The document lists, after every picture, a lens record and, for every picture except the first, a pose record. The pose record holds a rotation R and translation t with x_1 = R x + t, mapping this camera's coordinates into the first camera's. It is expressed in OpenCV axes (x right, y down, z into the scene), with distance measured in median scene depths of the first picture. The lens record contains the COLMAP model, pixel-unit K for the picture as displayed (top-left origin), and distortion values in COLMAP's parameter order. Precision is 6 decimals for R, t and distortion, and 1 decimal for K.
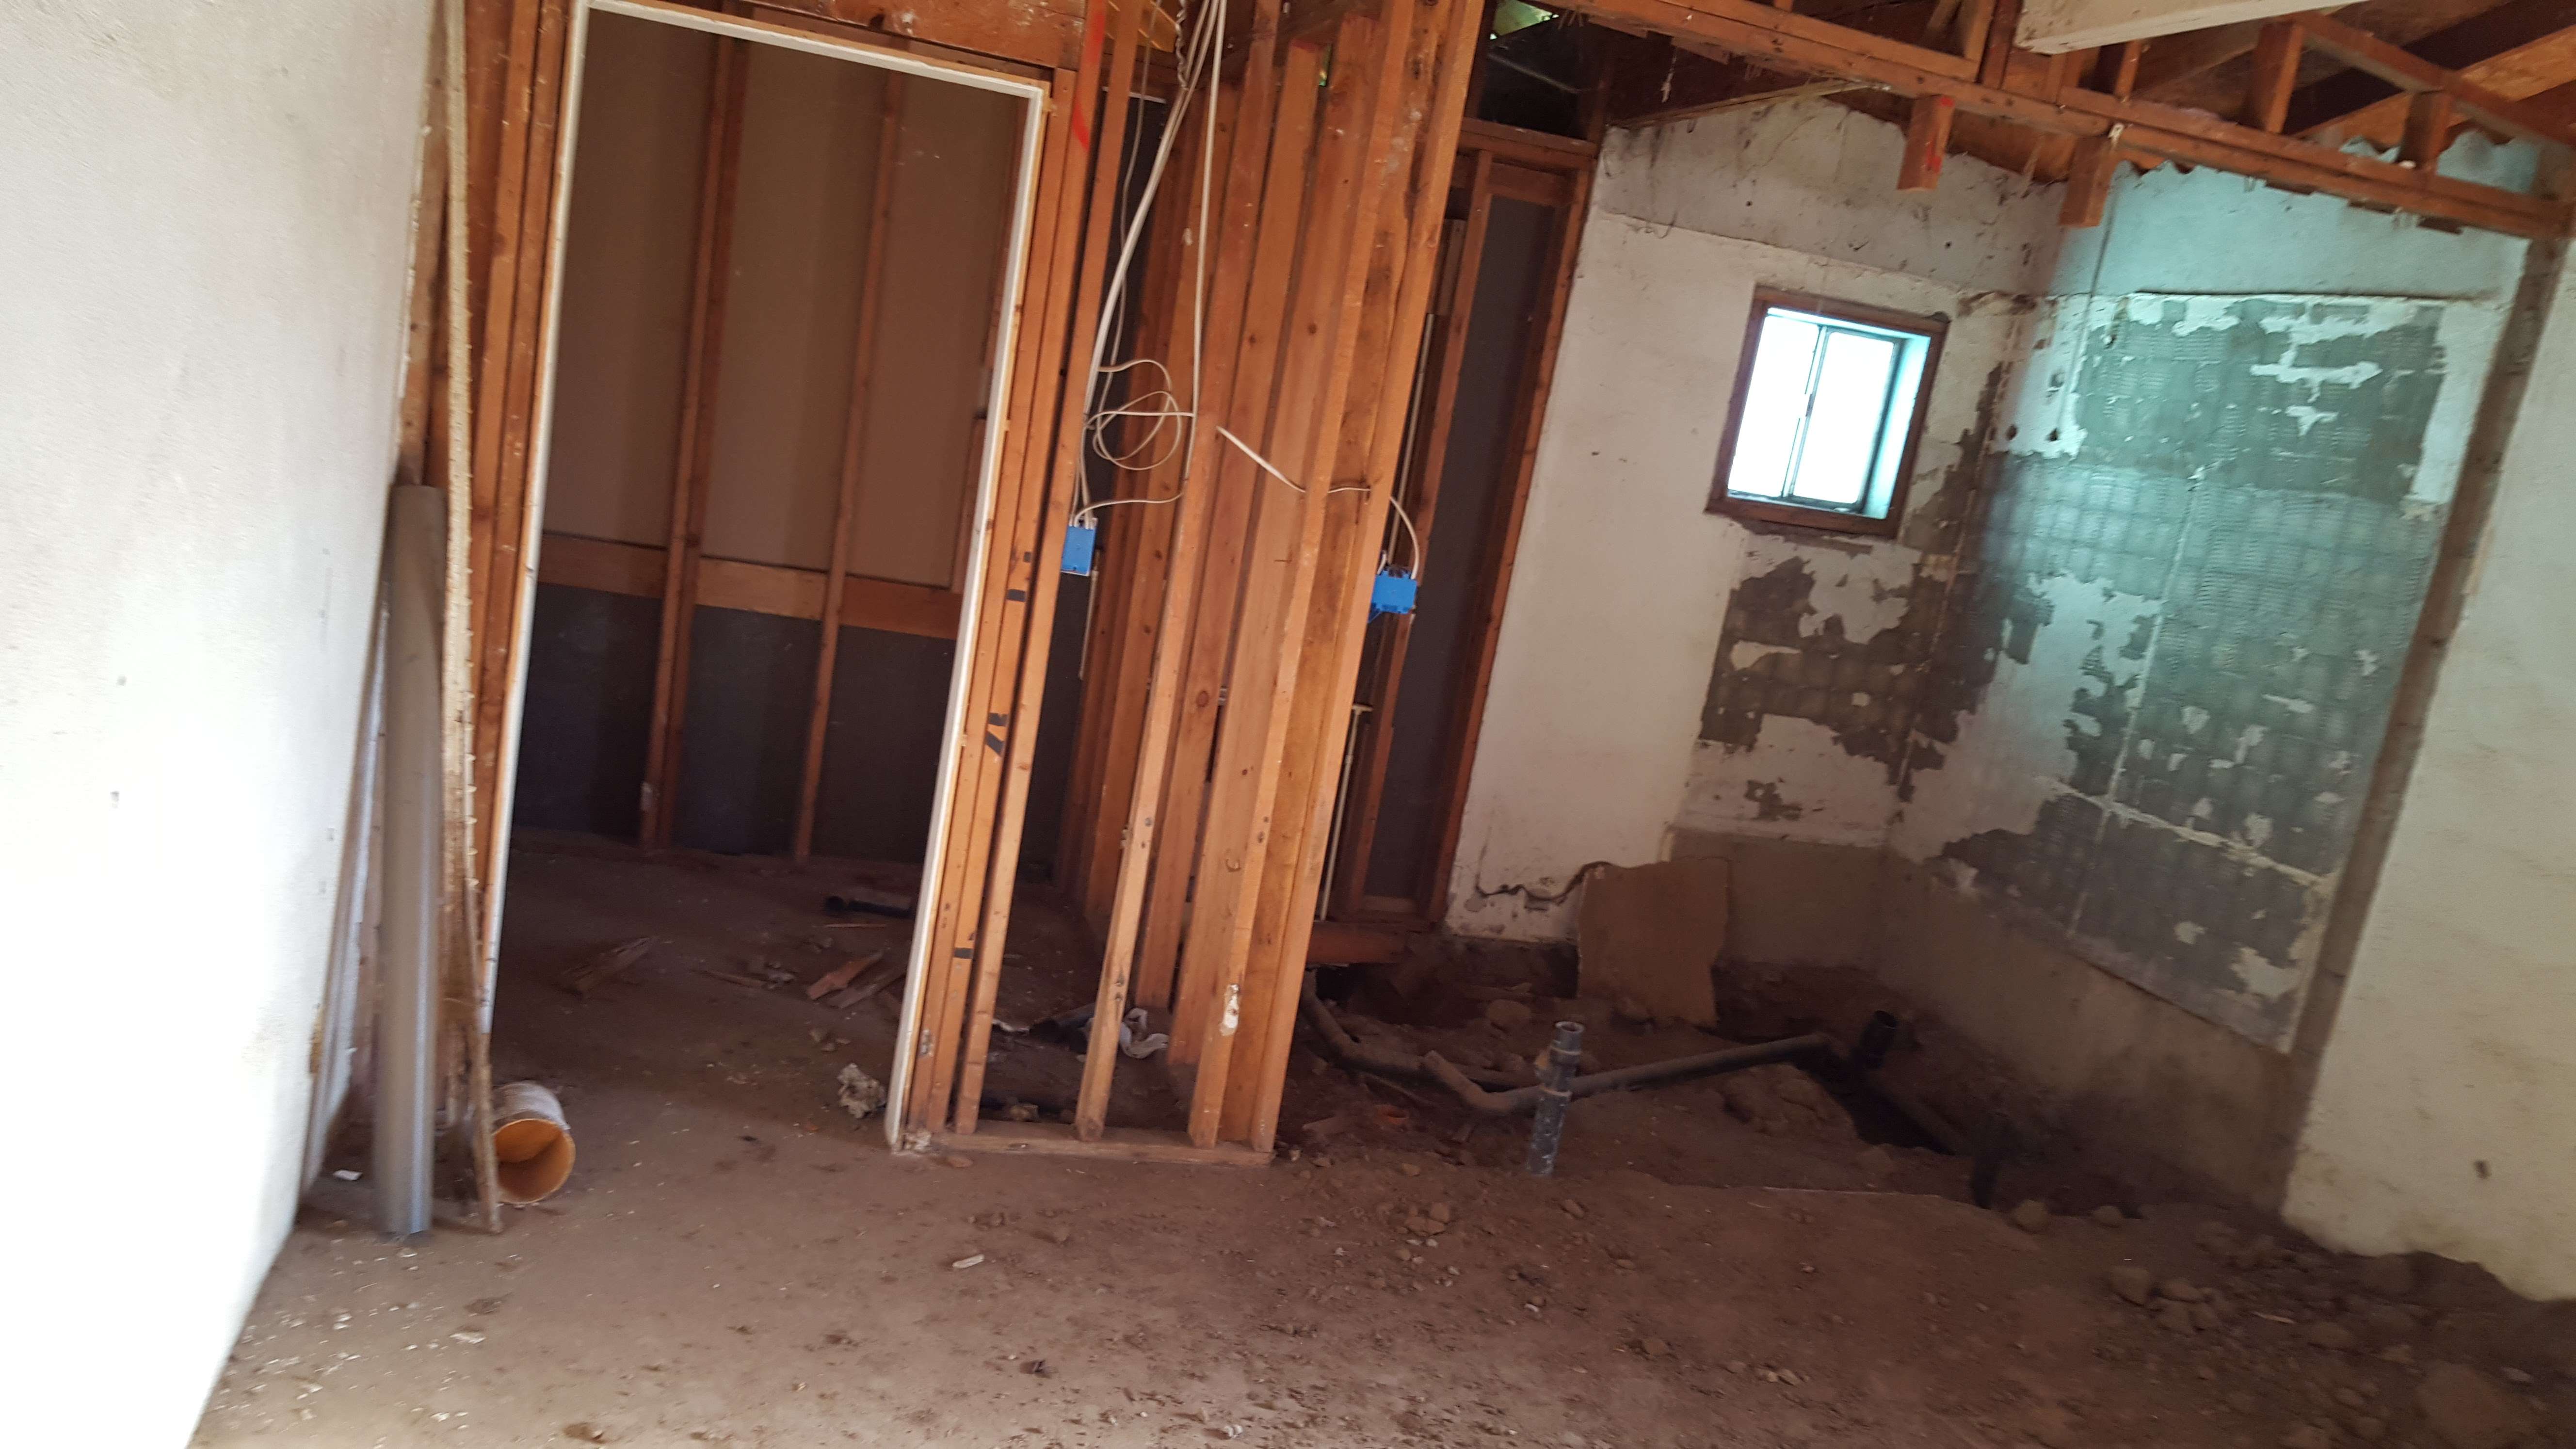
lens RADIAL K [[2031.1, 0, 1210.5], [0, 2031.1, 725.6], [0, 0, 1]] dist [0.107392, -0.212355]
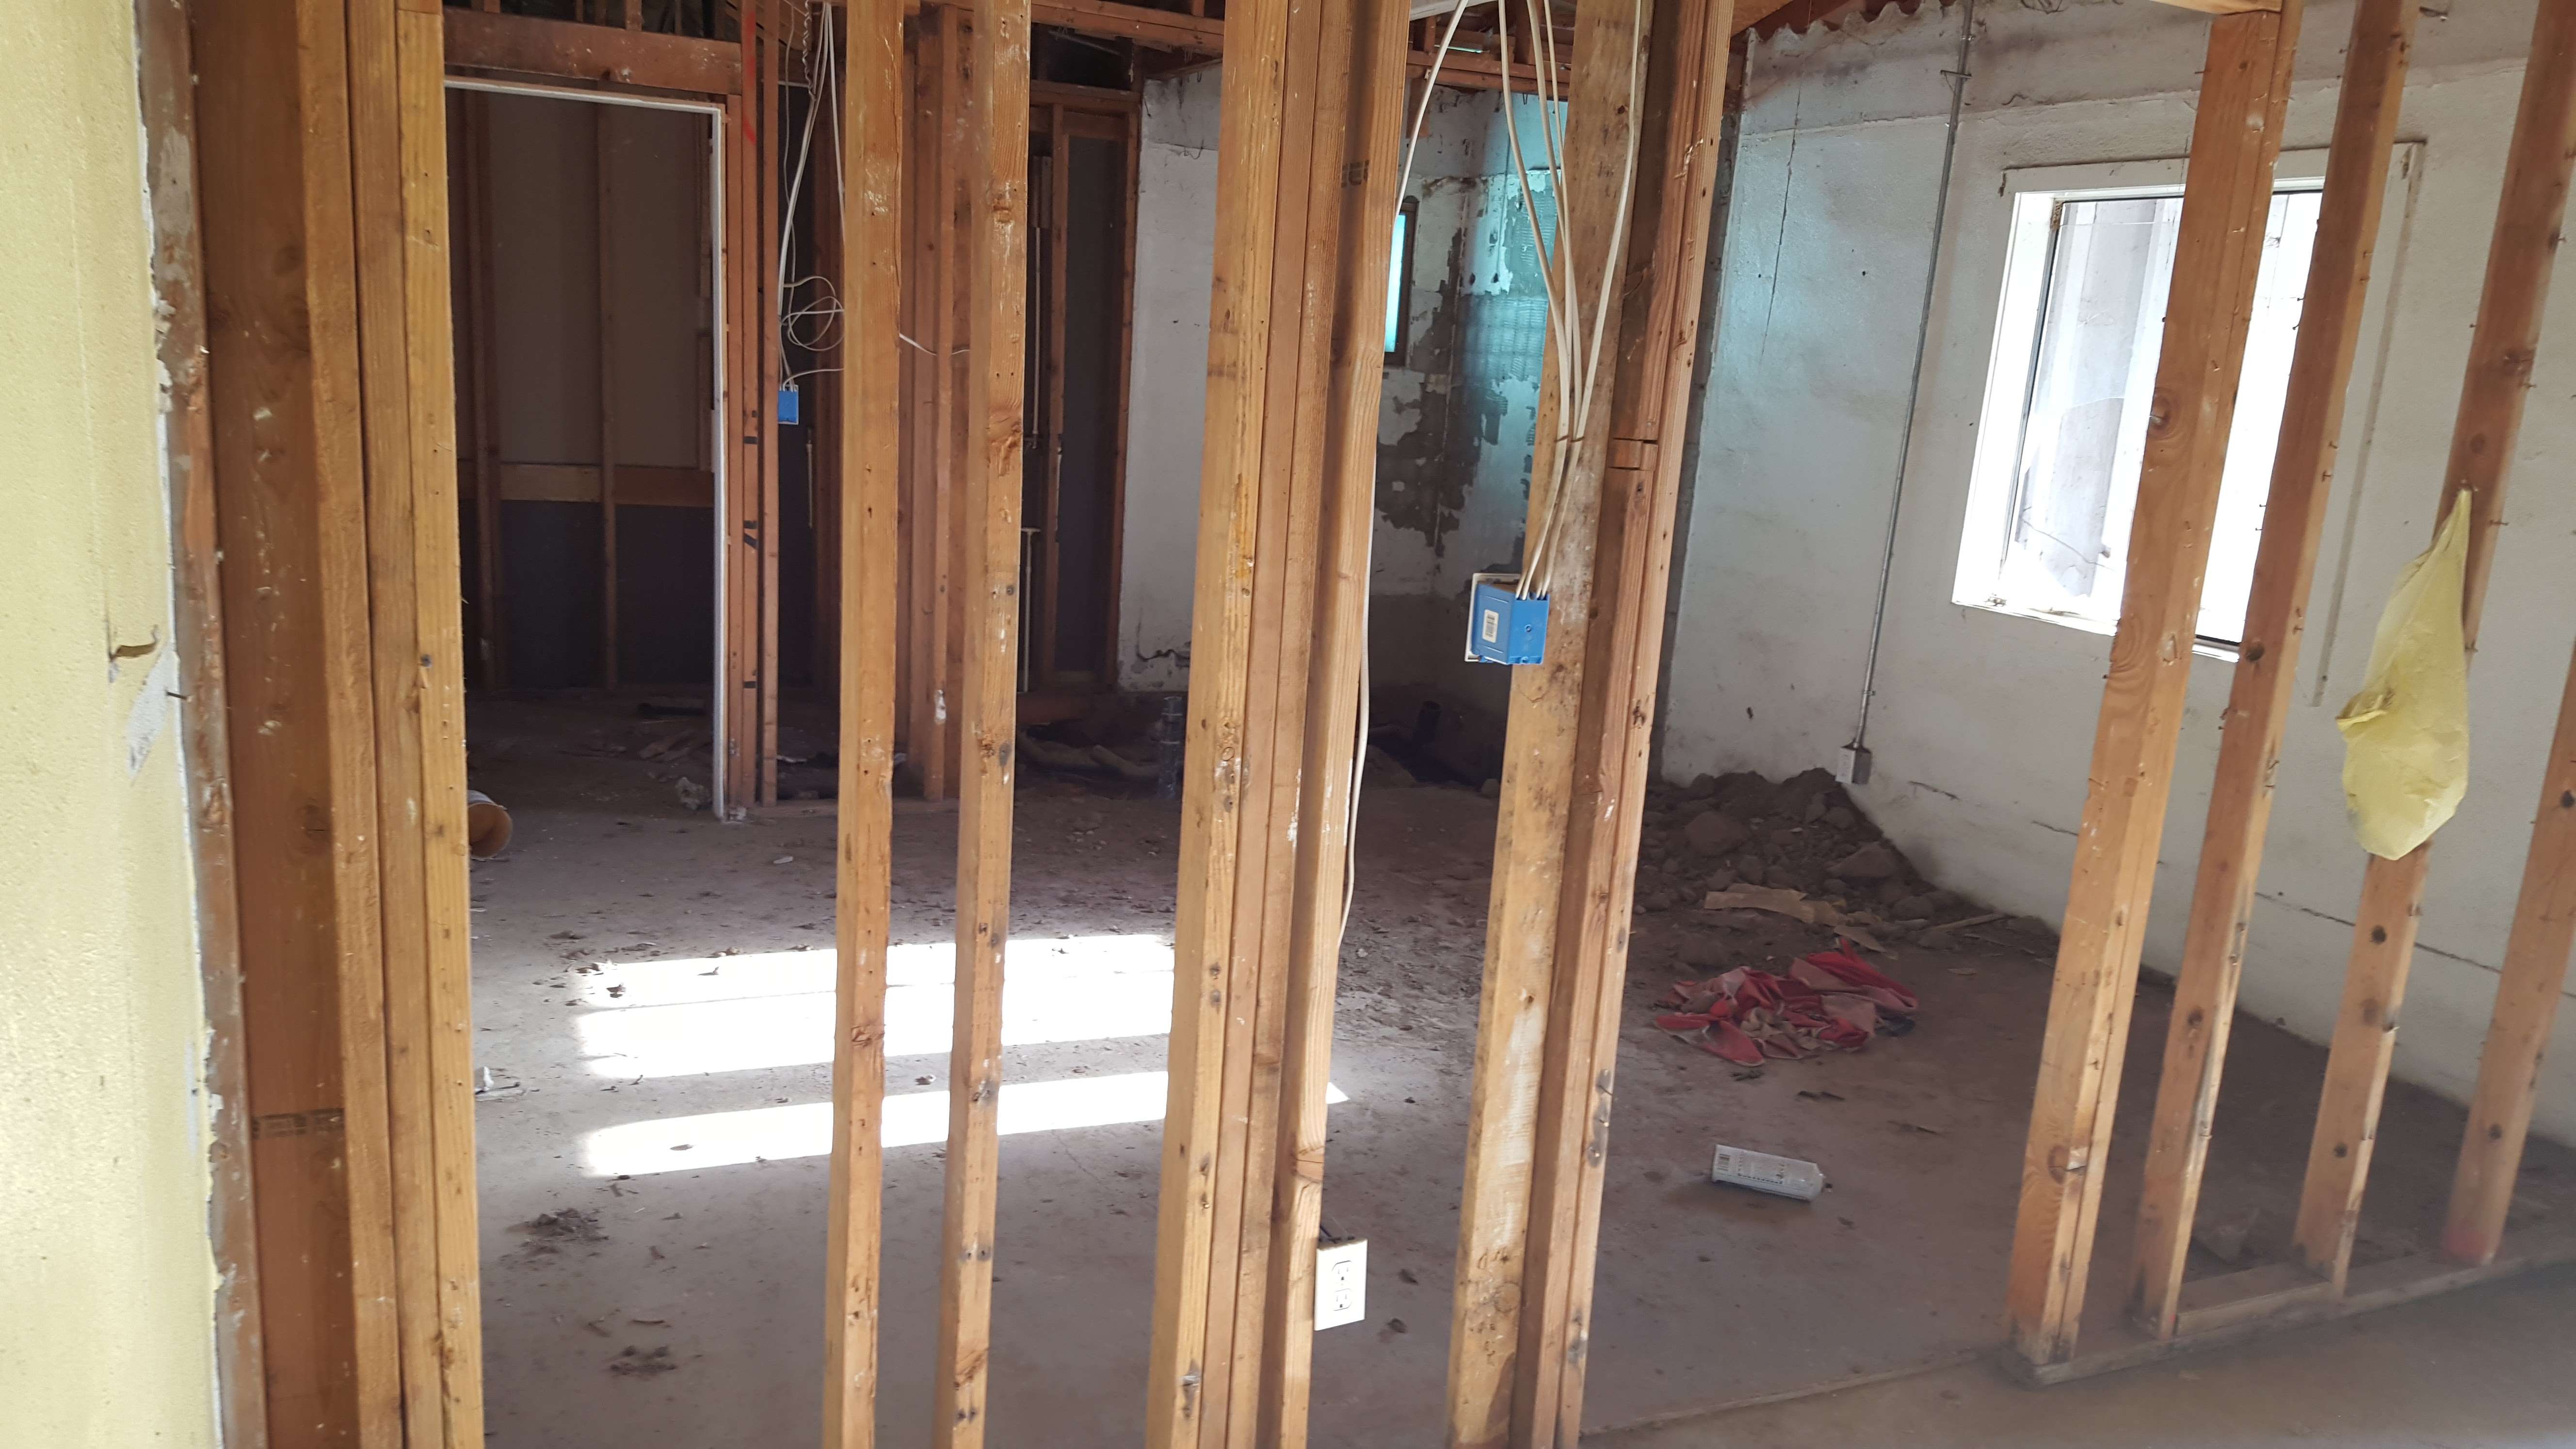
lens RADIAL K [[1922.6, 0, 1331.0], [0, 1922.6, 732.5], [0, 0, 1]] dist [0.182535, -0.514709]
pose [[0.974650, -0.136582, 0.177208, 0.023534], [0.126018, 0.989583, 0.069613, 0.062800], [-0.184870, -0.045516, 0.981708, -0.311308]]
